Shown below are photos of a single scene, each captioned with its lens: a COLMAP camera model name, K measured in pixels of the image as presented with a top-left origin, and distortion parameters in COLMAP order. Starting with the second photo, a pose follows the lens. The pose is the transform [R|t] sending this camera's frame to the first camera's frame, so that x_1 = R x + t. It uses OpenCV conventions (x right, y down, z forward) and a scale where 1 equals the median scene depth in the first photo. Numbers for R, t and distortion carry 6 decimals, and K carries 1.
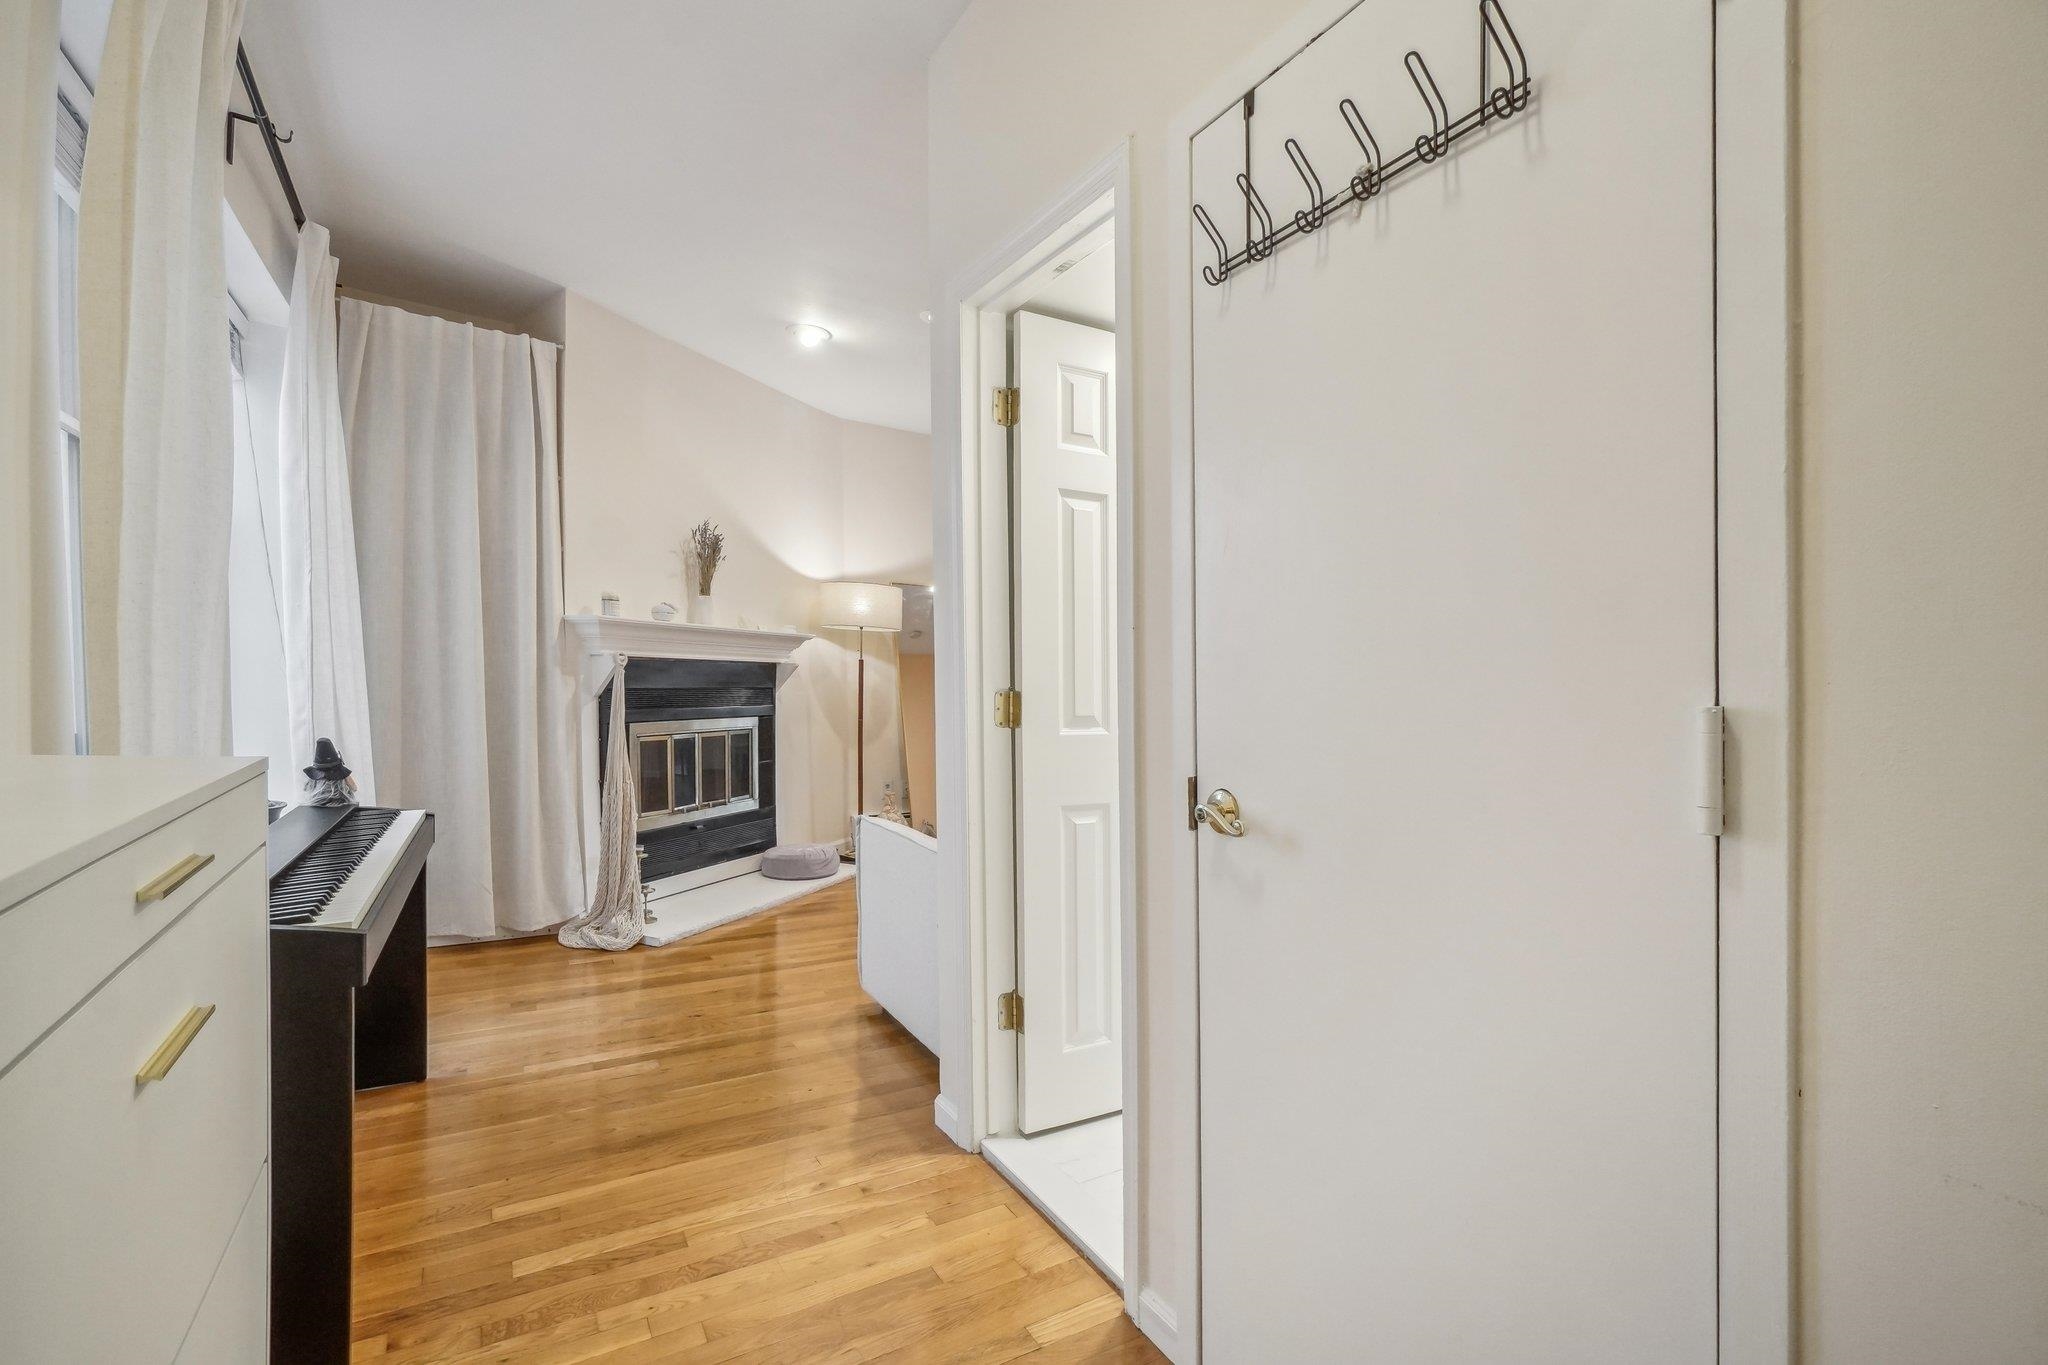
lens RADIAL K [[901.6, 0, 1018.2], [0, 901.6, 692.4], [0, 0, 1]] dist [-0.003233, 0.000085]
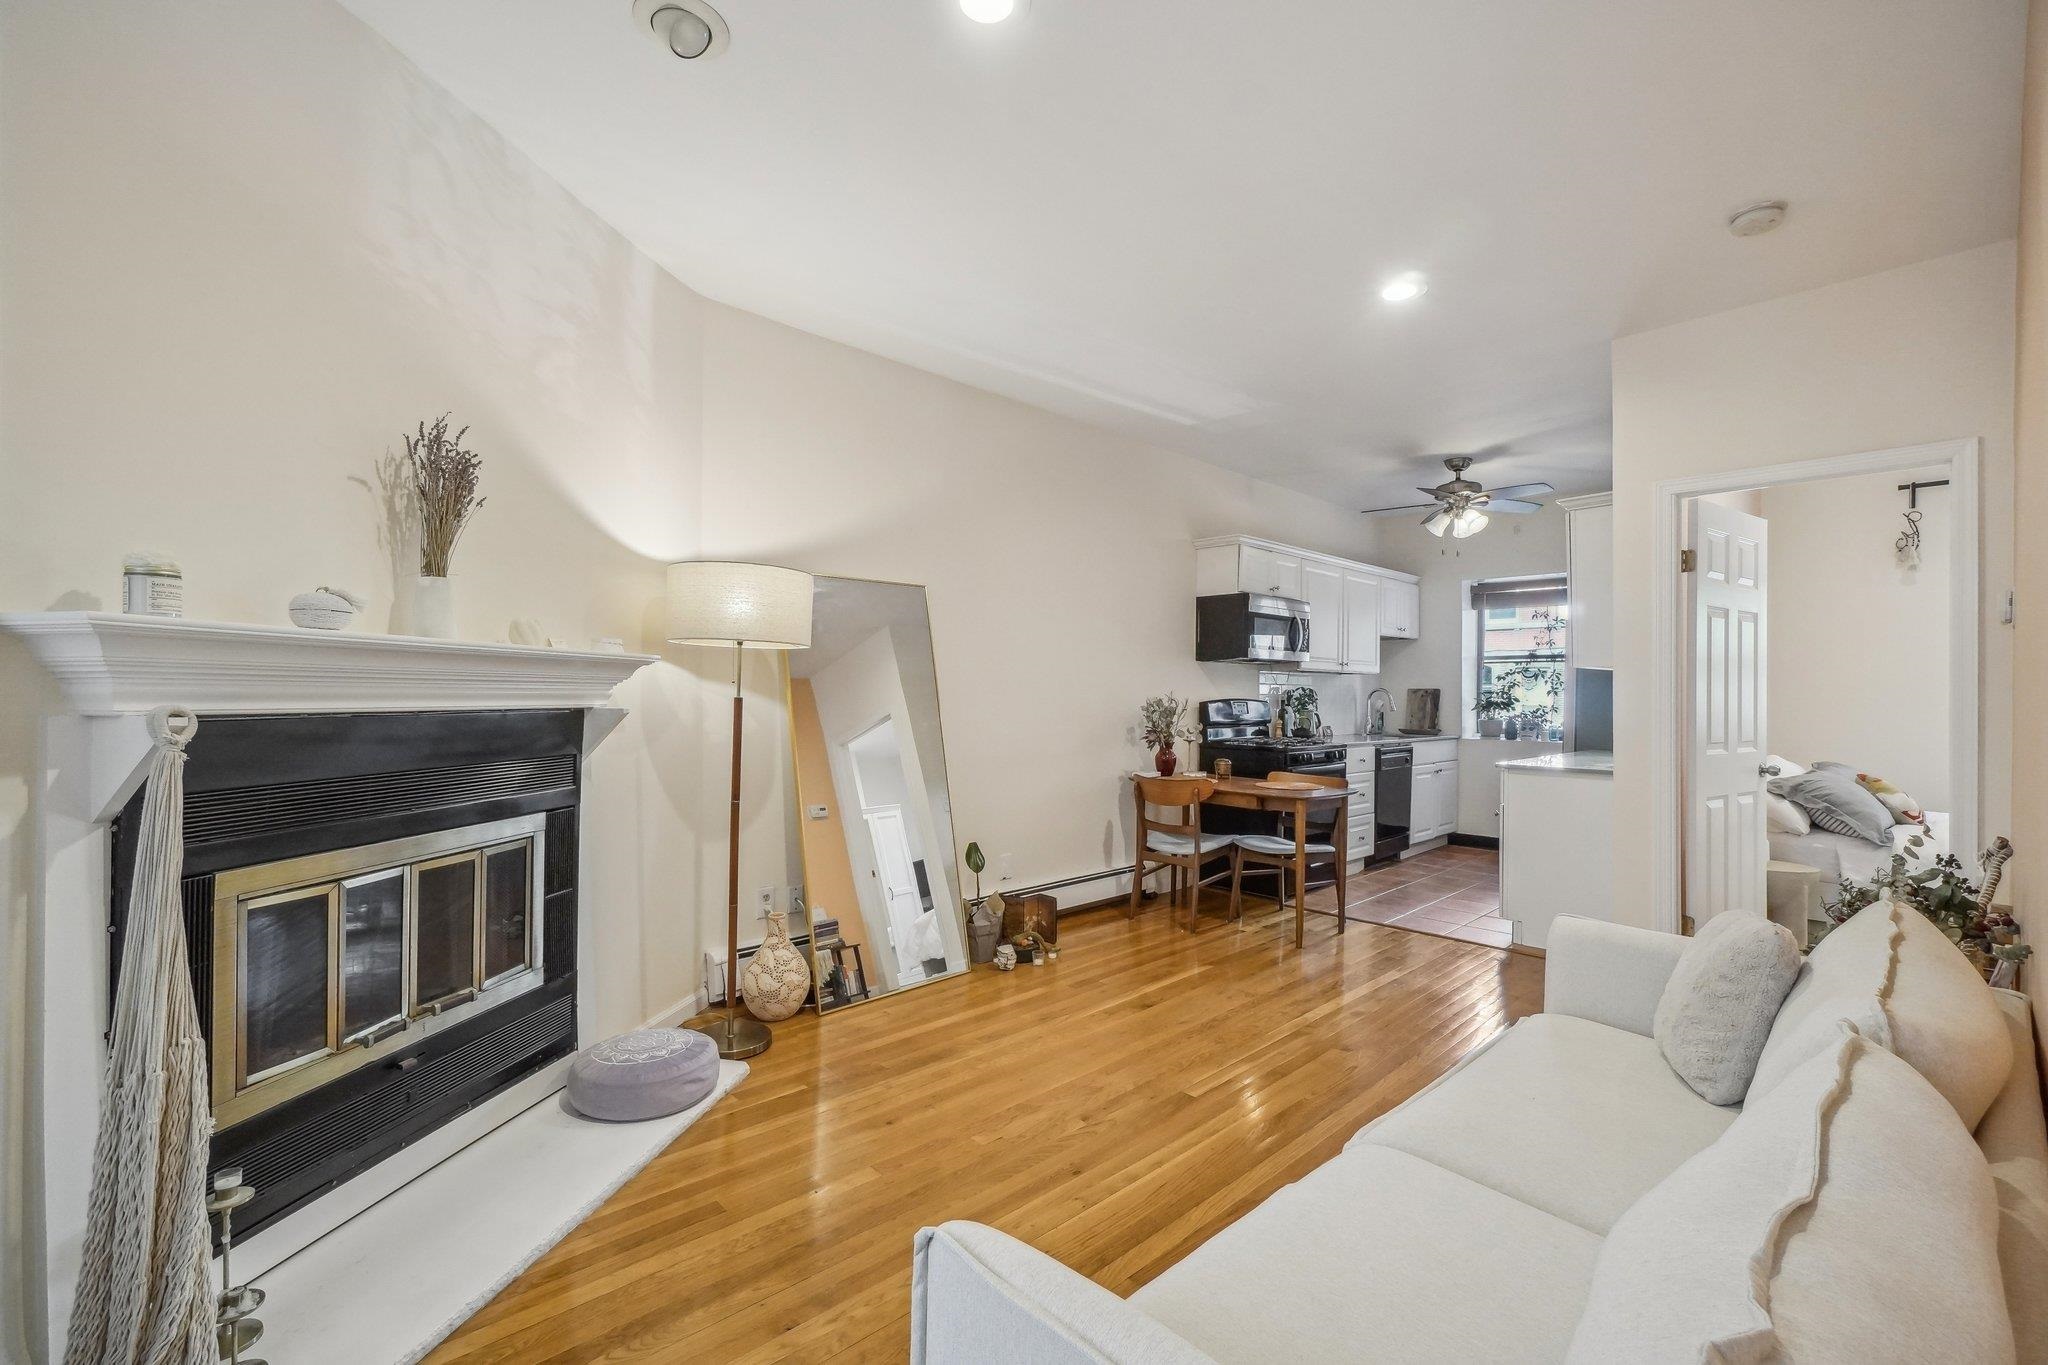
lens RADIAL K [[896.3, 0, 1013.9], [0, 896.3, 692.9], [0, 0, 1]] dist [-0.001673, 0.000357]
pose [[0.978140, 0.022973, 0.206675, -0.139434], [-0.021850, 0.999731, -0.007718, -0.047588], [-0.206797, 0.003033, 0.978379, 0.459132]]
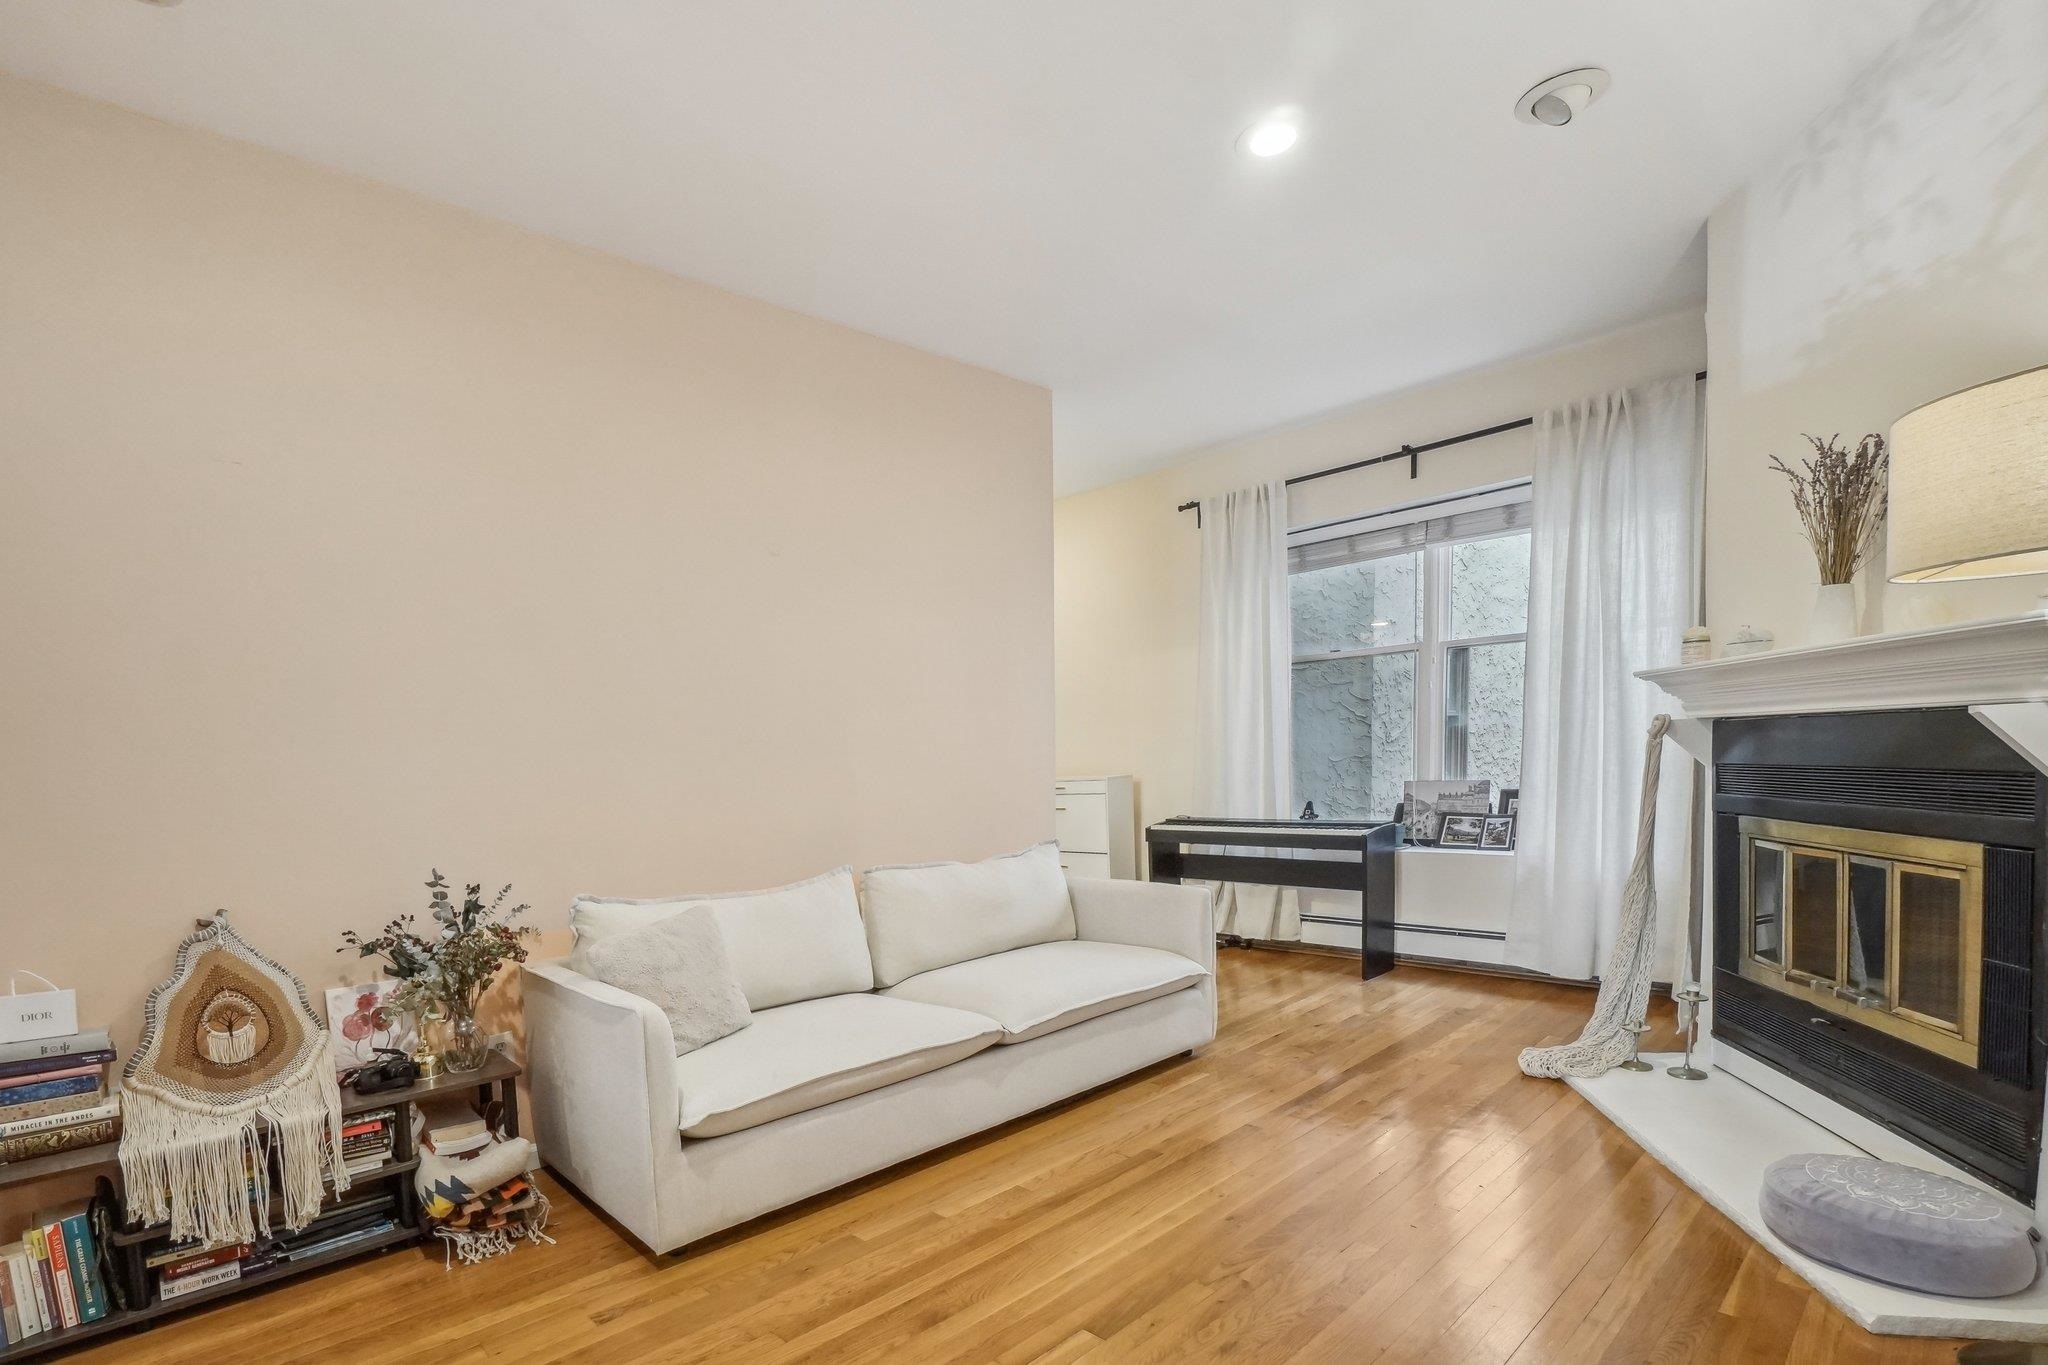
lens RADIAL K [[948.2, 0, 948.5], [0, 948.2, 860.6], [0, 0, 1]] dist [0.001439, 0.000005]
pose [[-0.983872, 0.075602, -0.162109, 0.243880], [0.056784, 0.991421, 0.117732, -0.043287], [0.169619, 0.106628, -0.979724, 1.419609]]
